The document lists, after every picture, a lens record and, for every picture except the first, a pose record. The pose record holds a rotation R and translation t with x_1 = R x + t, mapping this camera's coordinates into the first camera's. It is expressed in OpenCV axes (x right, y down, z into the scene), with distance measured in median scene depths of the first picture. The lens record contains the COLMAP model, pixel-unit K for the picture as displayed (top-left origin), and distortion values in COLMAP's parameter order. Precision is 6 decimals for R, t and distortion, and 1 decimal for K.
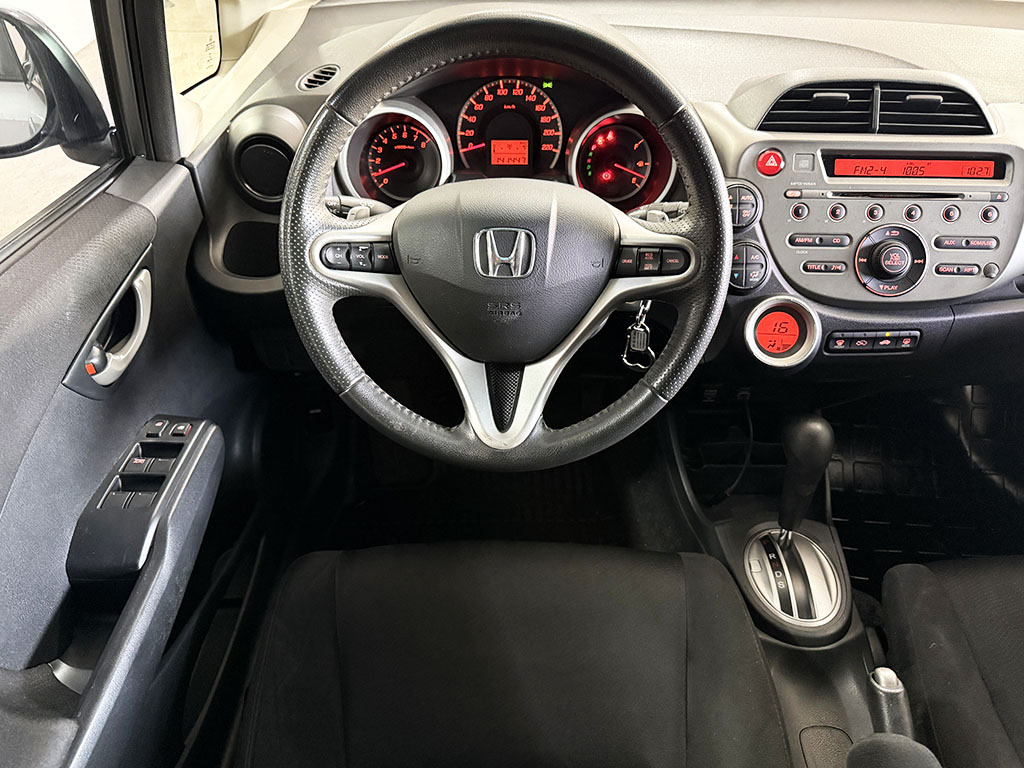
lens RADIAL K [[740.9, 0, 512.0], [0, 740.9, 384.0], [0, 0, 1]] dist [0.000781, -0.005053]
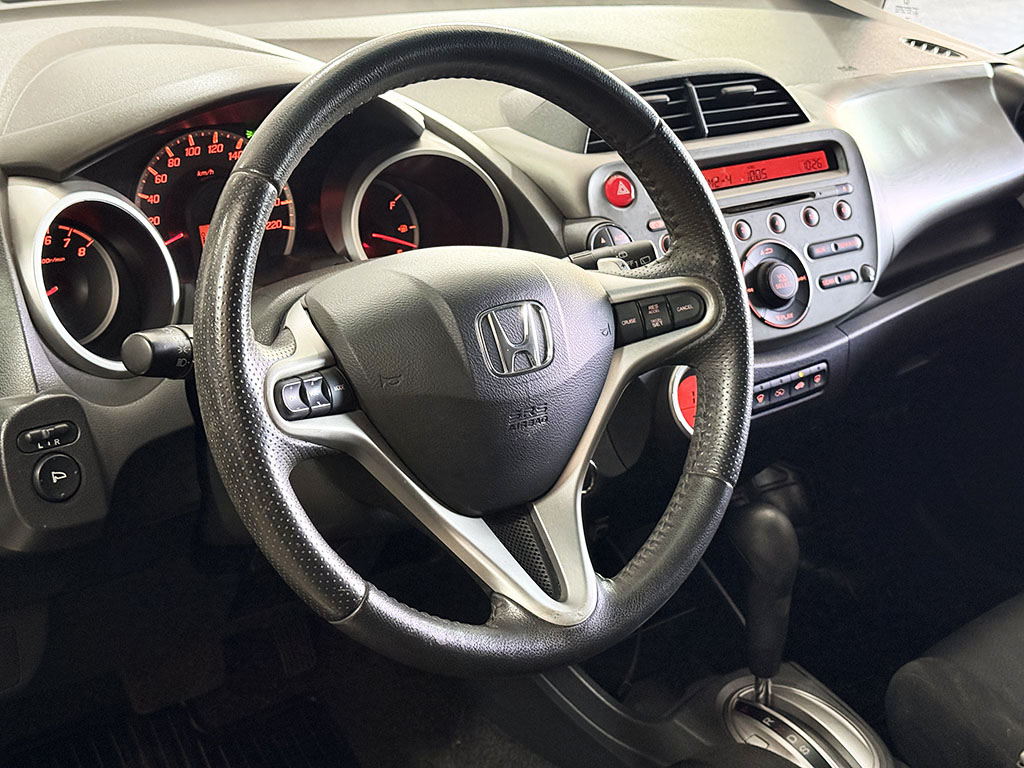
lens RADIAL K [[1429.1, 0, 512.0], [0, 1429.1, 384.0], [0, 0, 1]] dist [0.166482, -0.021617]
pose [[0.792228, -0.210528, 0.572759, -0.612672], [0.329722, 0.937473, -0.111480, 0.011158], [-0.513476, 0.277169, 0.812108, -0.070783]]
